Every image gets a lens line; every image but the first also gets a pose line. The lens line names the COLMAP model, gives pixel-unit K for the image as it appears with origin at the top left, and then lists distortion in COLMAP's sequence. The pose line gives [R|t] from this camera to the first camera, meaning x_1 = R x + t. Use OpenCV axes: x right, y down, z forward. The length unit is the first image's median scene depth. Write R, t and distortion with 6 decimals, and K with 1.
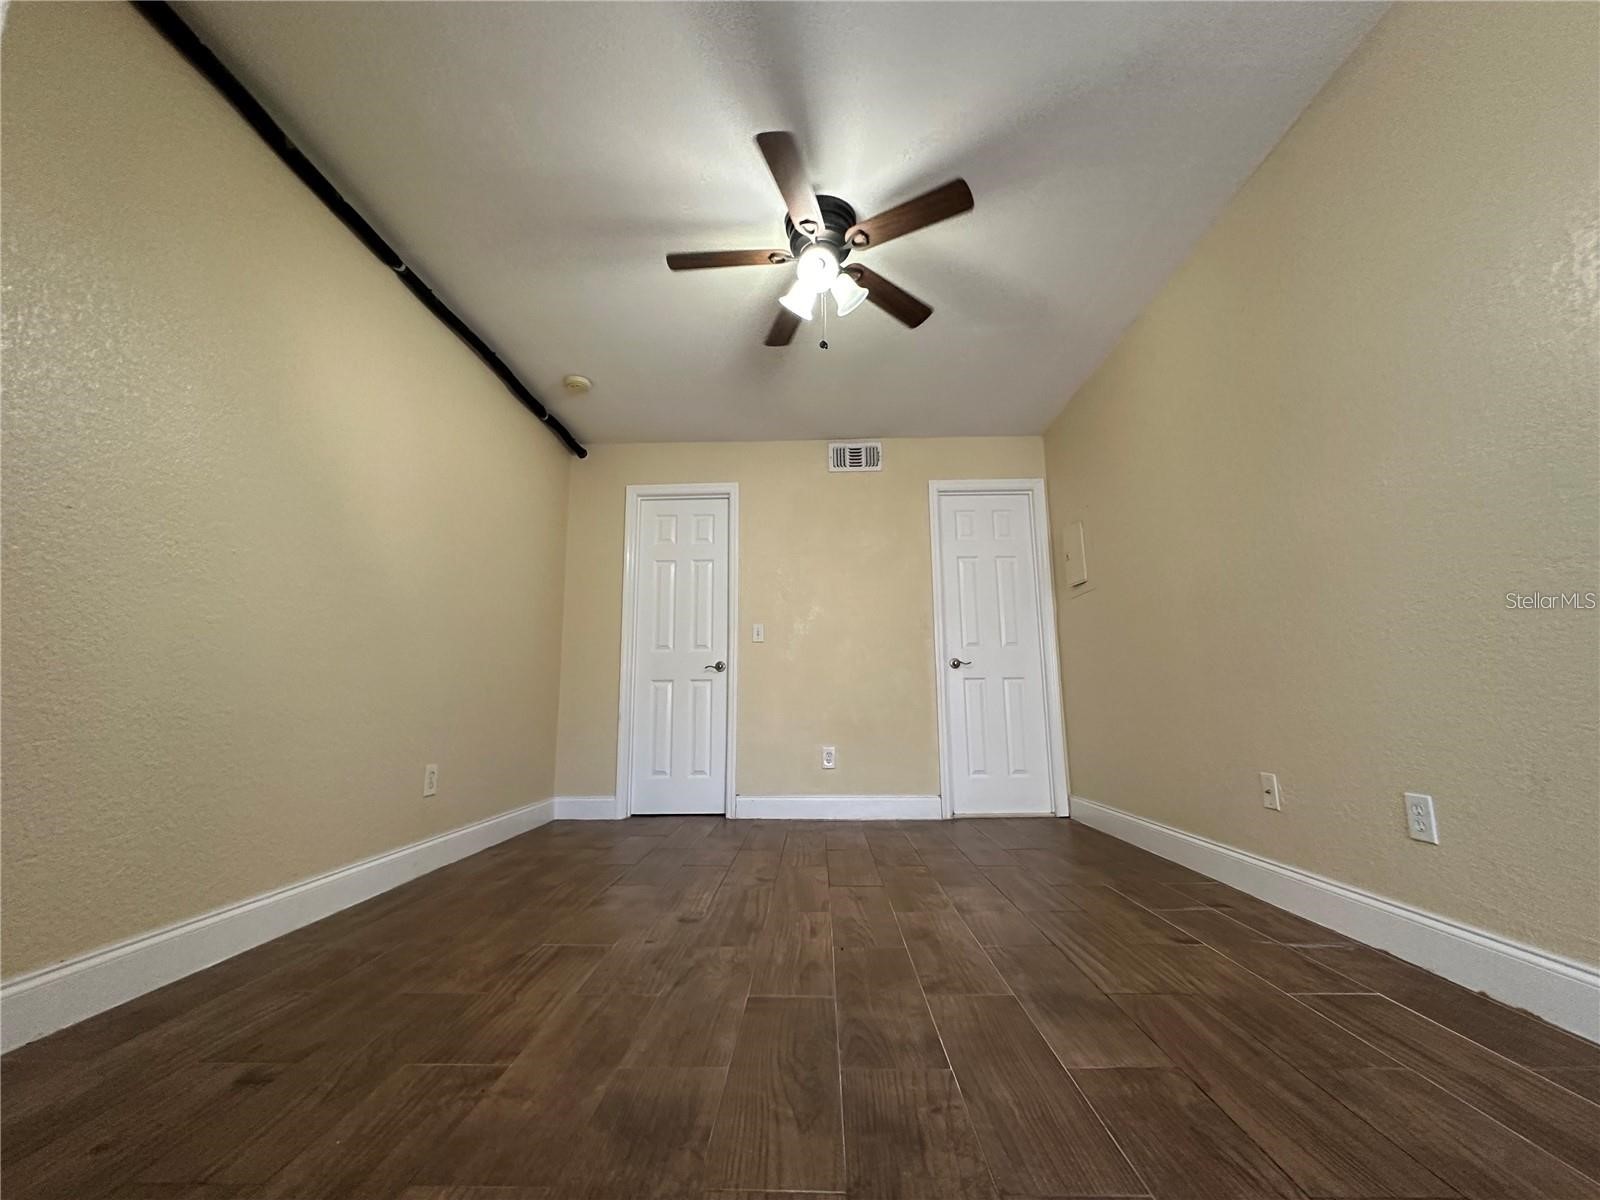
lens RADIAL K [[635.3, 0, 799.2], [0, 635.3, 598.3], [0, 0, 1]] dist [-0.000094, 0.000092]
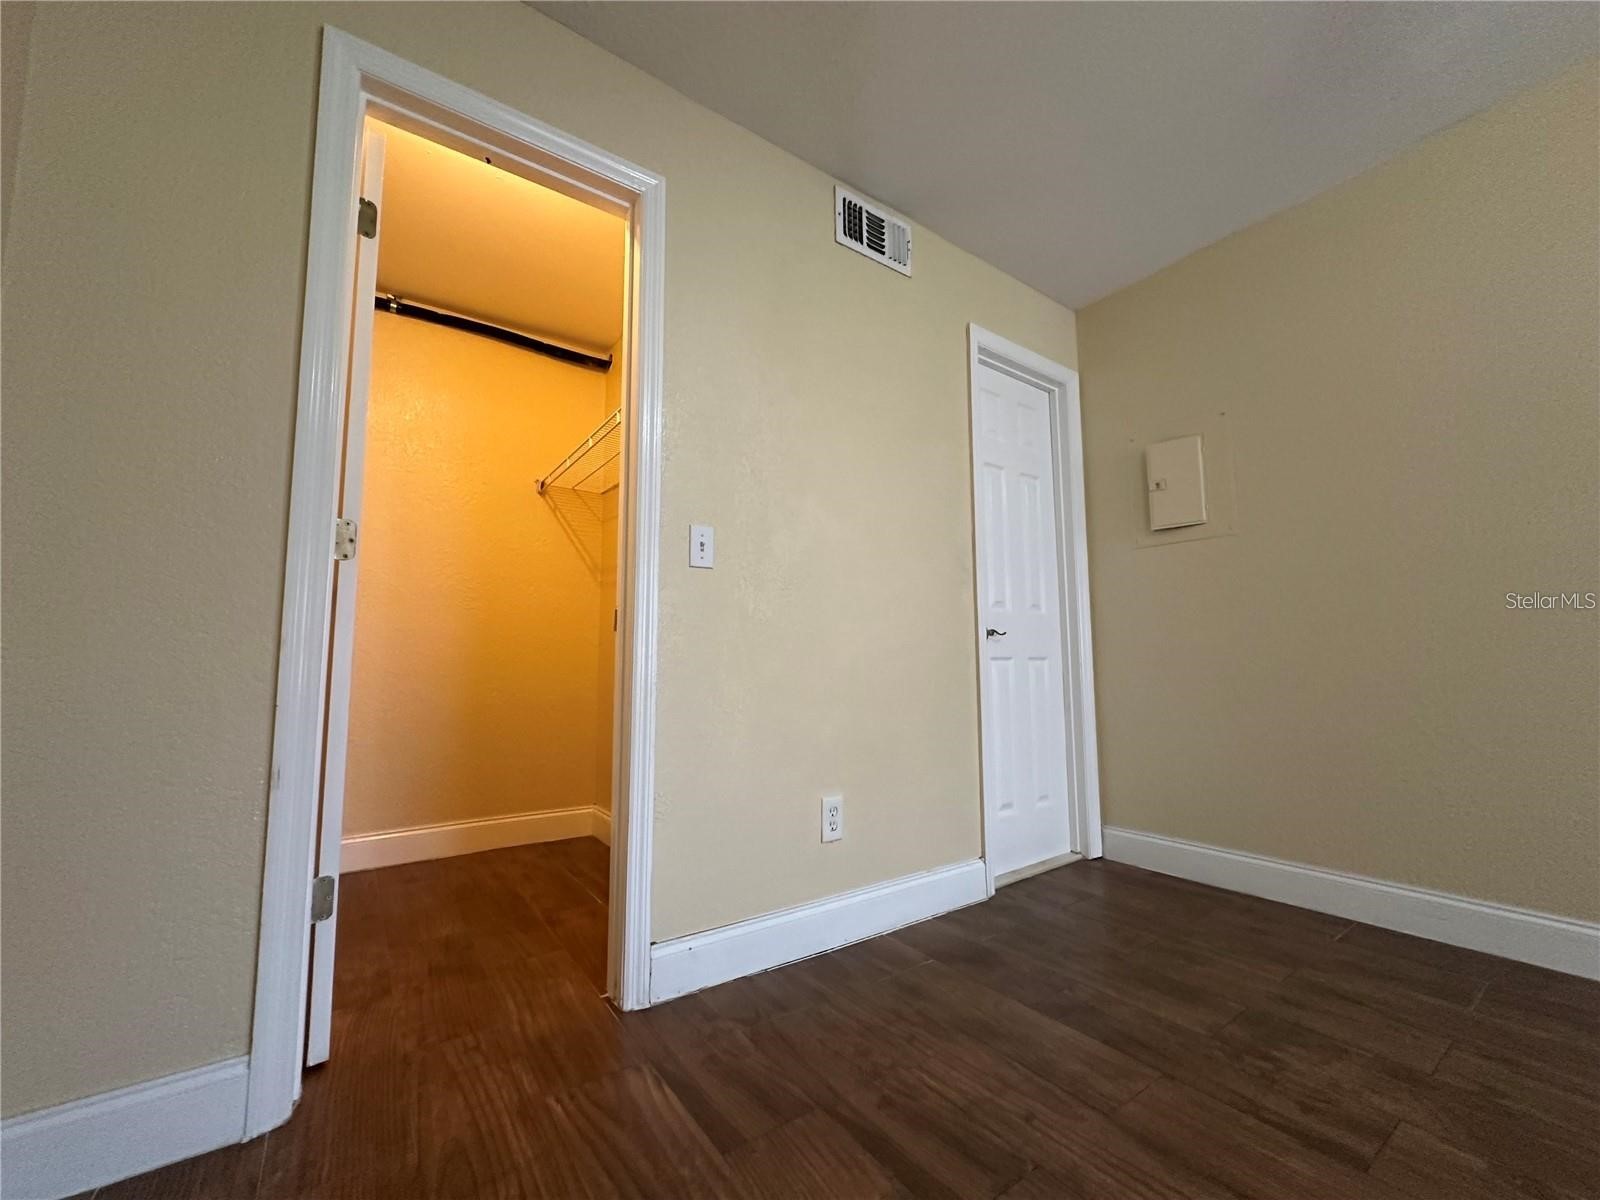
lens RADIAL K [[654.1, 0, 818.0], [0, 654.1, 598.9], [0, 0, 1]] dist [0.000855, 0.000106]
pose [[0.789143, 0.067863, 0.610449, -0.290144], [-0.106555, 0.993933, 0.027252, 0.075390], [-0.604897, -0.086552, 0.791586, 0.653472]]
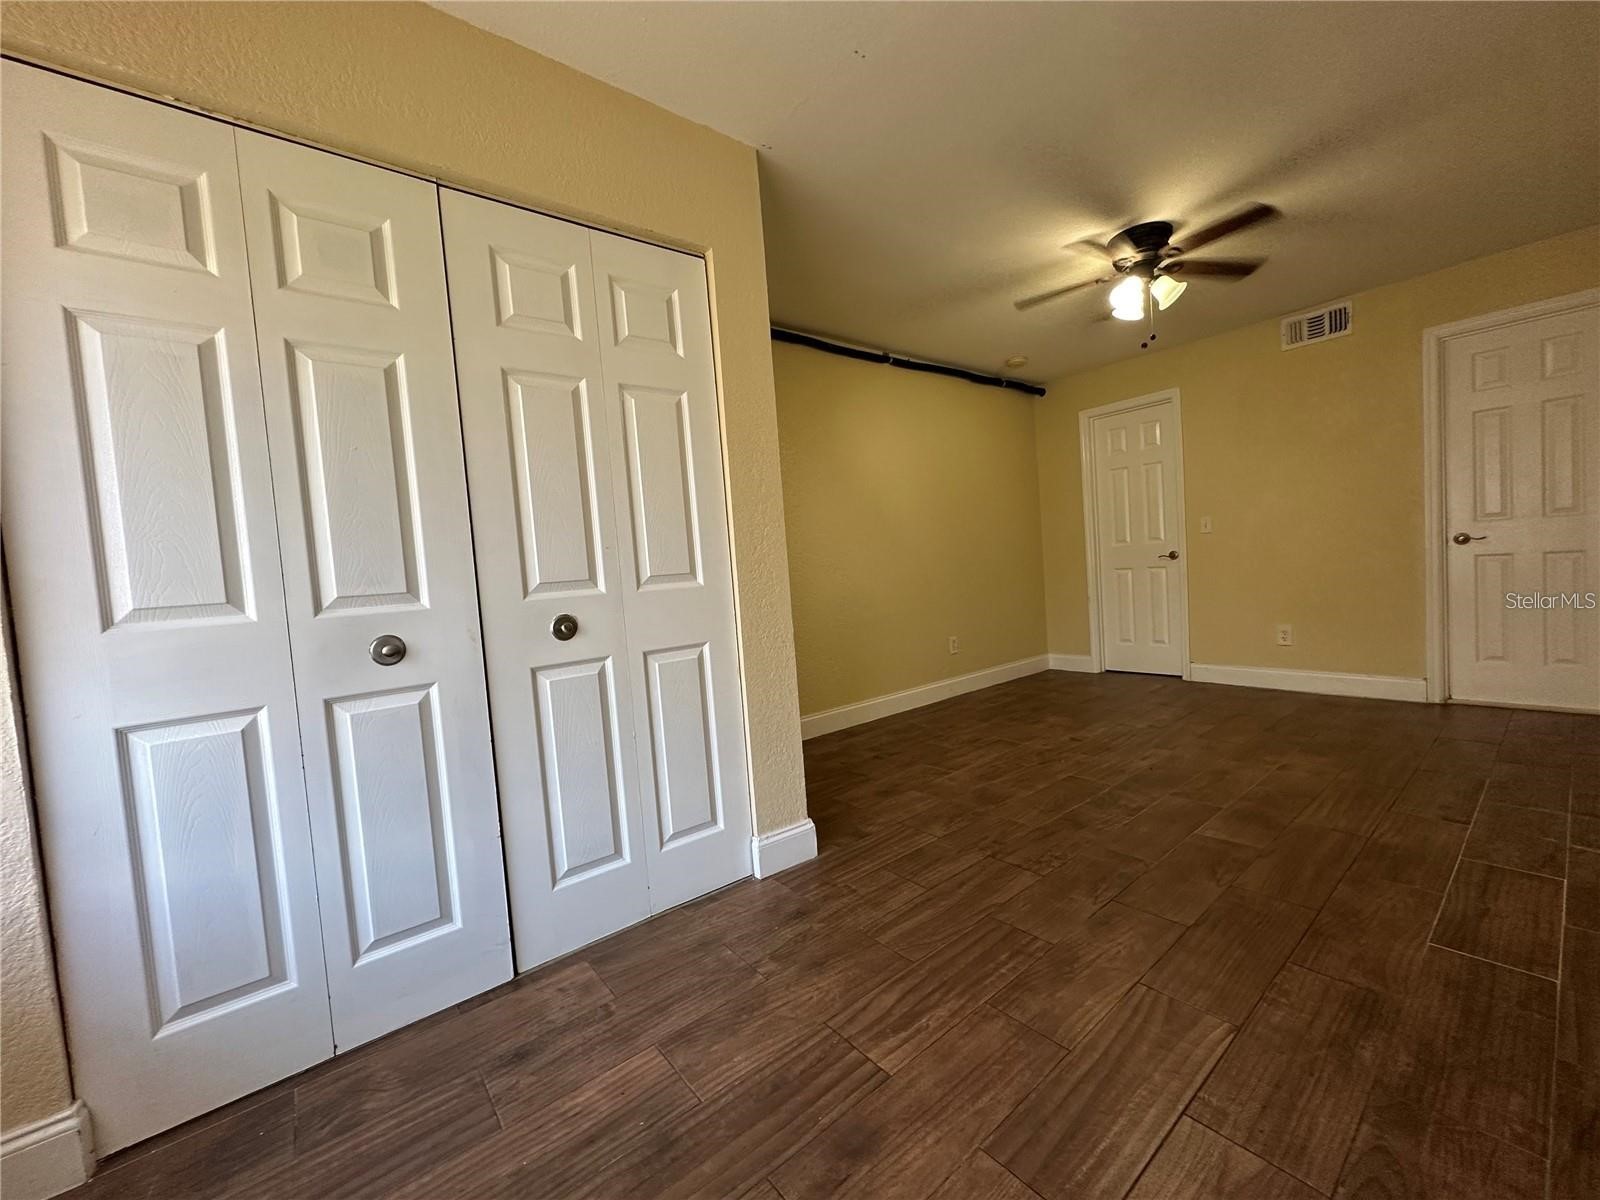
lens RADIAL K [[635.3, 0, 799.2], [0, 635.3, 598.3], [0, 0, 1]] dist [-0.000094, 0.000092]
pose [[0.650556, 0.000592, -0.759458, 0.344104], [0.190156, 0.968020, 0.163643, -0.150140], [0.735267, -0.250874, 0.629639, -0.281341]]
